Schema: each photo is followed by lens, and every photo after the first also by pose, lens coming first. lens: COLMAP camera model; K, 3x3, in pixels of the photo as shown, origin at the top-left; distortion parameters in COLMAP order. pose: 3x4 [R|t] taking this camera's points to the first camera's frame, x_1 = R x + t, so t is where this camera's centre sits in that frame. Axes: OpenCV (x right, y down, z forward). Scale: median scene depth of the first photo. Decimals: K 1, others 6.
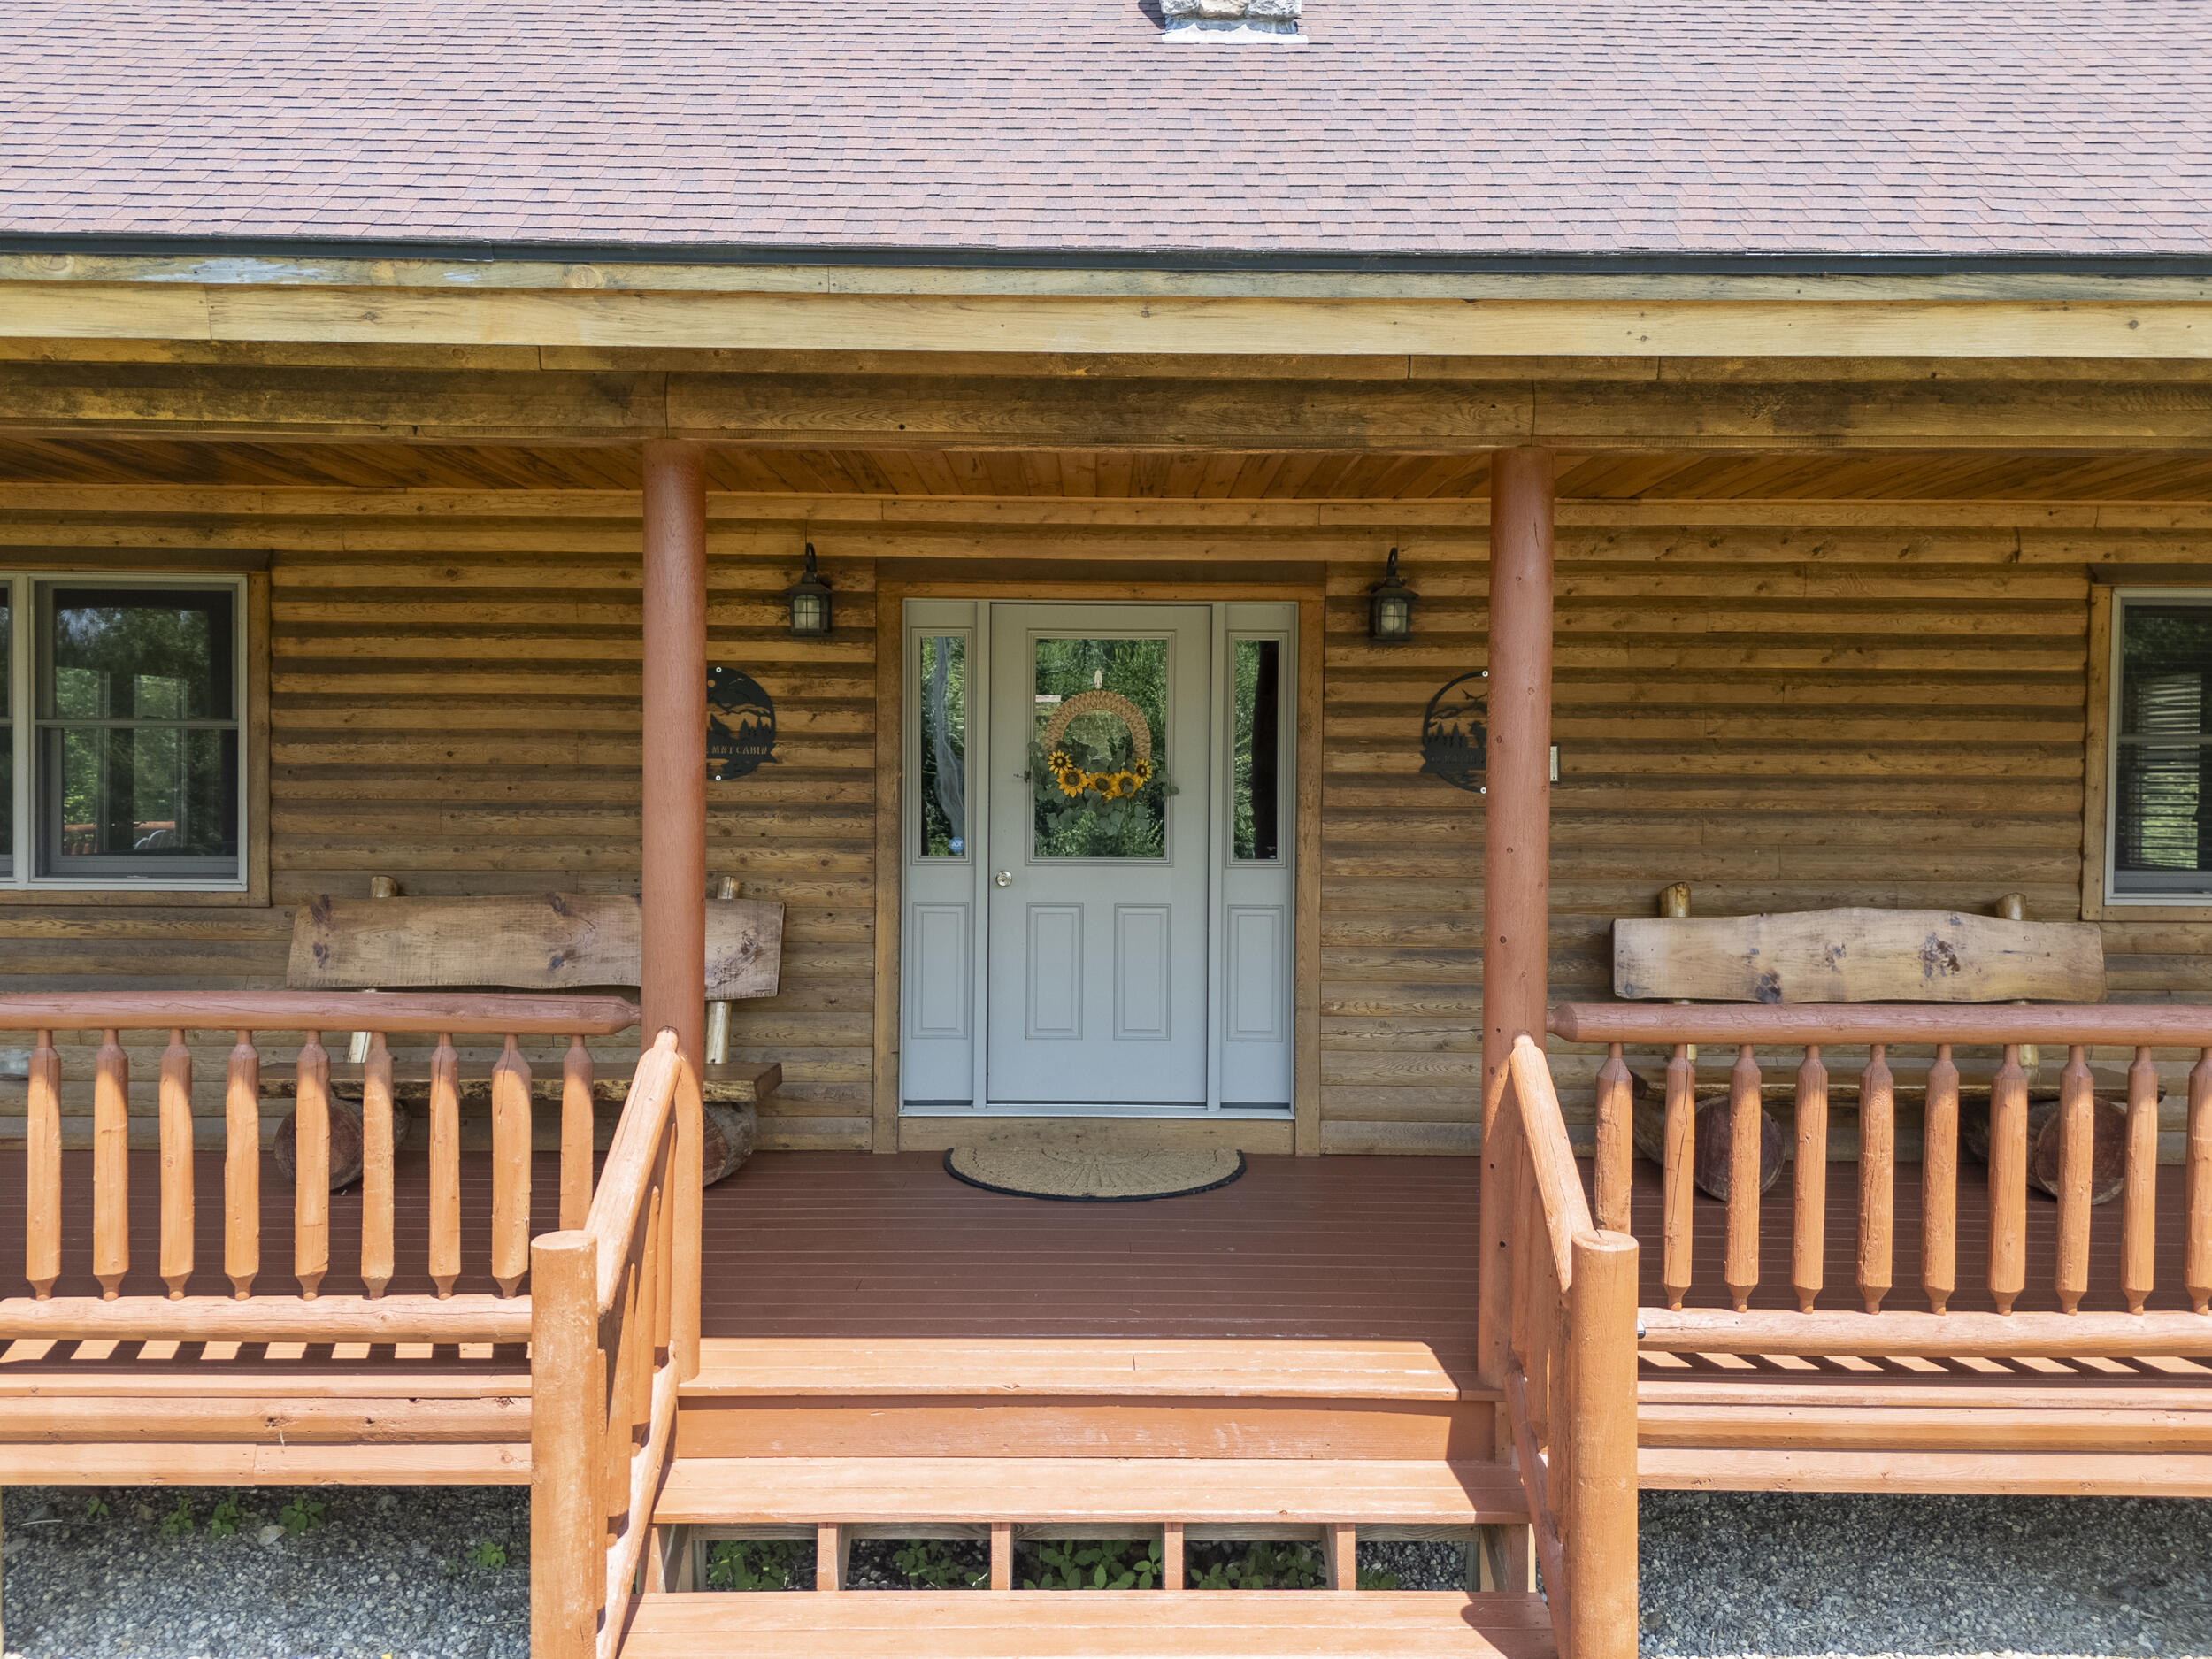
lens RADIAL K [[1617.5, 0, 1114.5], [0, 1617.5, 816.6], [0, 0, 1]] dist [0.064728, -0.064375]
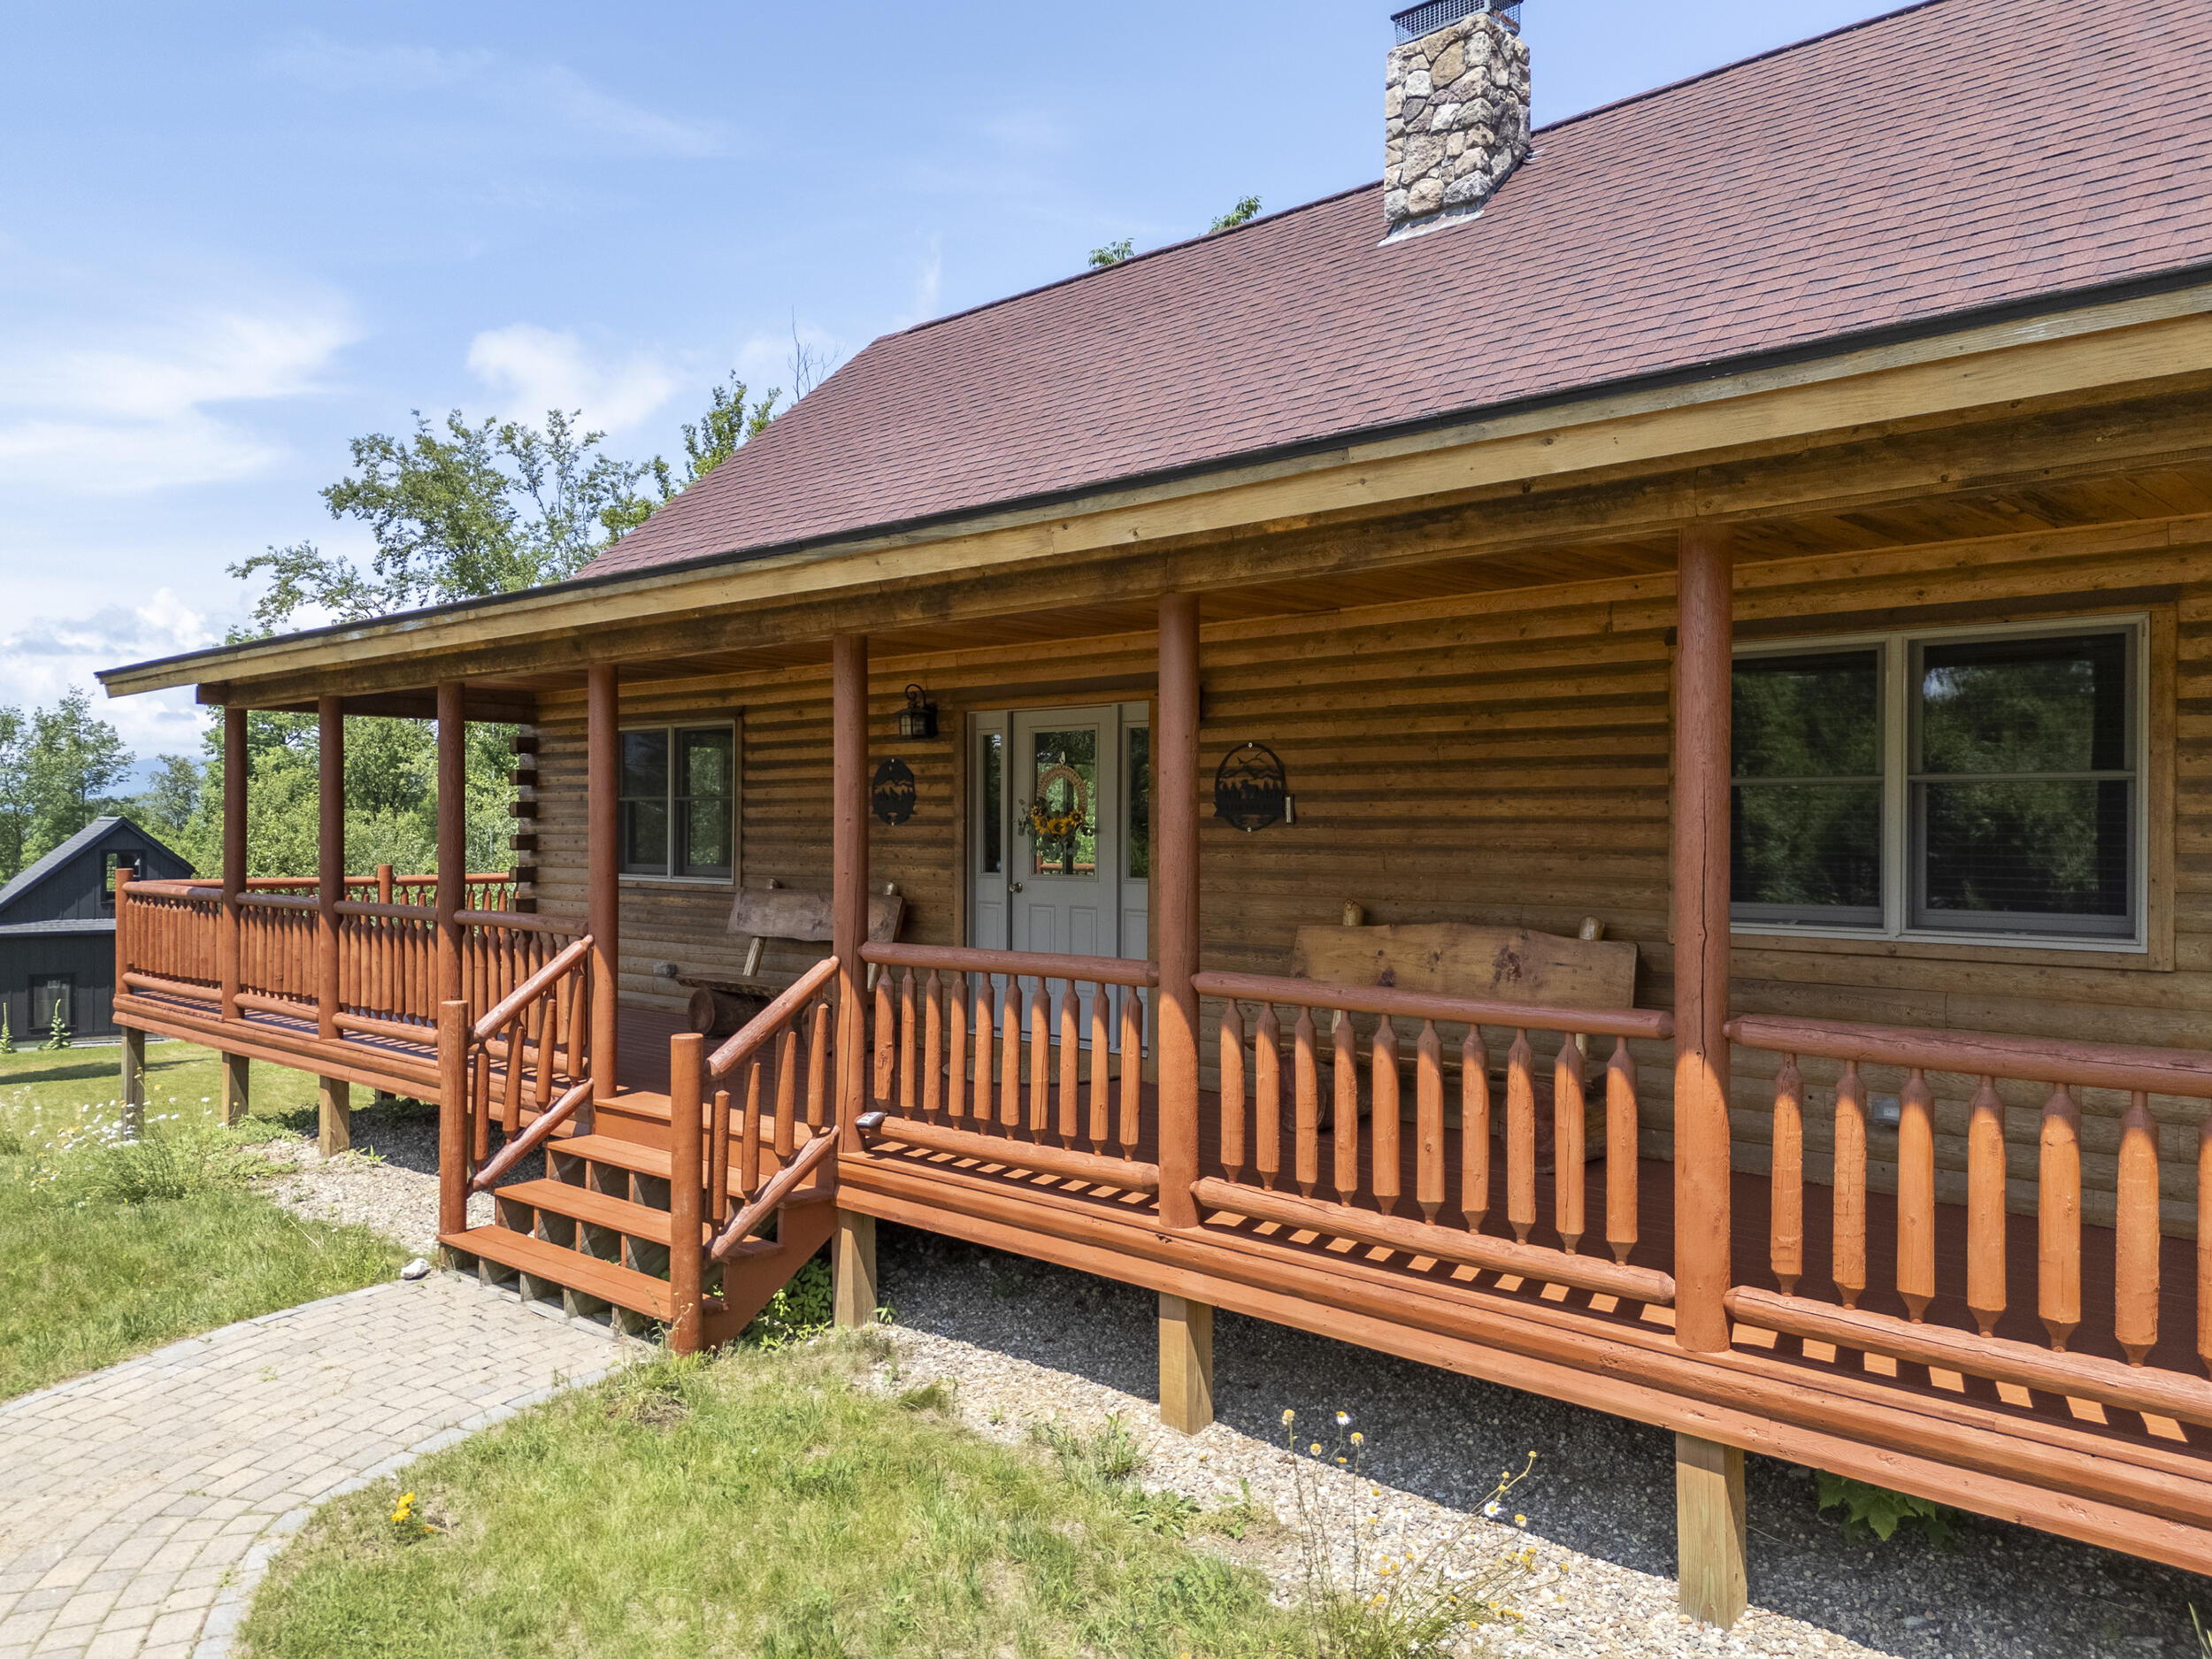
lens RADIAL K [[1616.9, 0, 1106.0], [0, 1616.9, 829.5], [0, 0, 1]] dist [0.120784, -0.198886]
pose [[0.726937, -0.003374, -0.686696, 1.082258], [-0.020987, 0.999412, -0.027127, 0.023315], [0.686384, 0.034131, 0.726438, -0.078778]]
